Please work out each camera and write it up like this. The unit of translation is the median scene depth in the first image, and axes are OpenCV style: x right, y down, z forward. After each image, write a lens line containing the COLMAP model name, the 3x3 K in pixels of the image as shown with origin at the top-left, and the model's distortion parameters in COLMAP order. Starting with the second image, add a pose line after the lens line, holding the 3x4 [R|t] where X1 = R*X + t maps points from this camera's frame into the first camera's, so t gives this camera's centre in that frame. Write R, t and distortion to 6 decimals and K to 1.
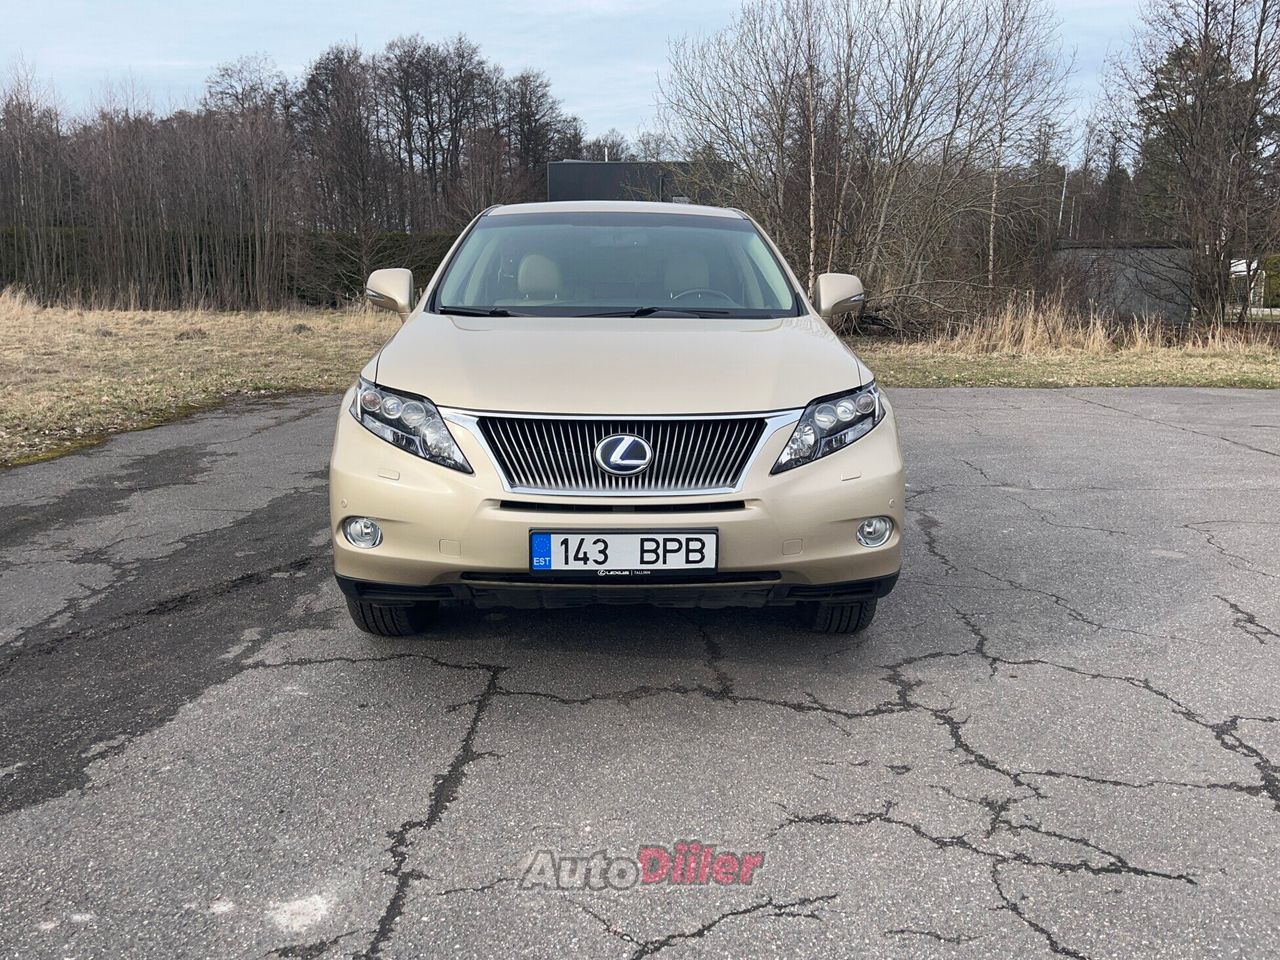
lens RADIAL K [[1039.8, 0, 640.0], [0, 1039.8, 478.2], [0, 0, 1]] dist [0.010681, -0.013891]
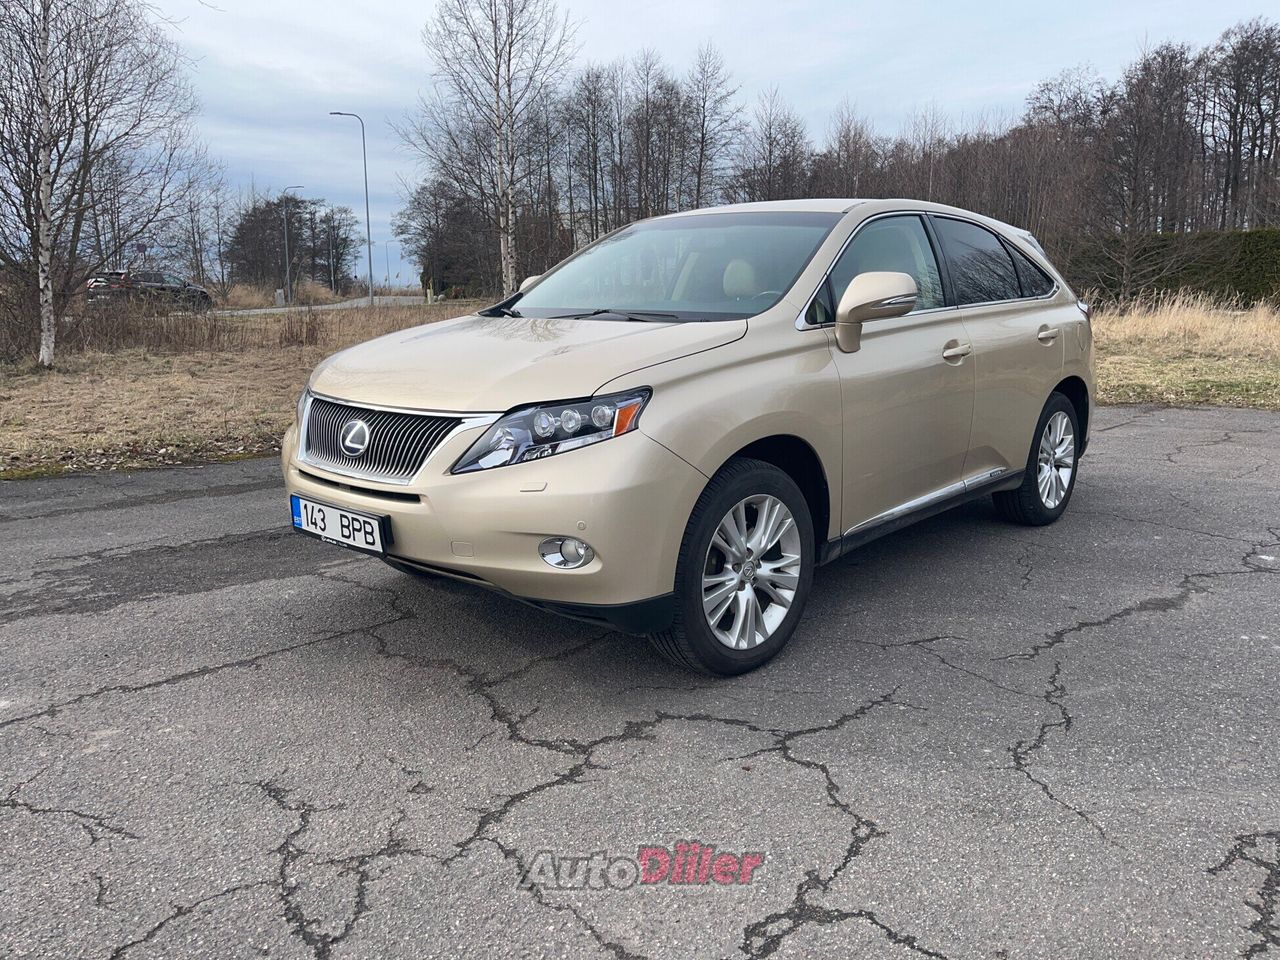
lens RADIAL K [[977.9, 0, 641.5], [0, 977.9, 488.6], [0, 0, 1]] dist [0.053168, -0.084619]
pose [[0.709527, 0.129750, -0.692630, 0.940567], [-0.120820, 0.990747, 0.061828, -0.071965], [0.694243, 0.039815, 0.718639, 0.456676]]
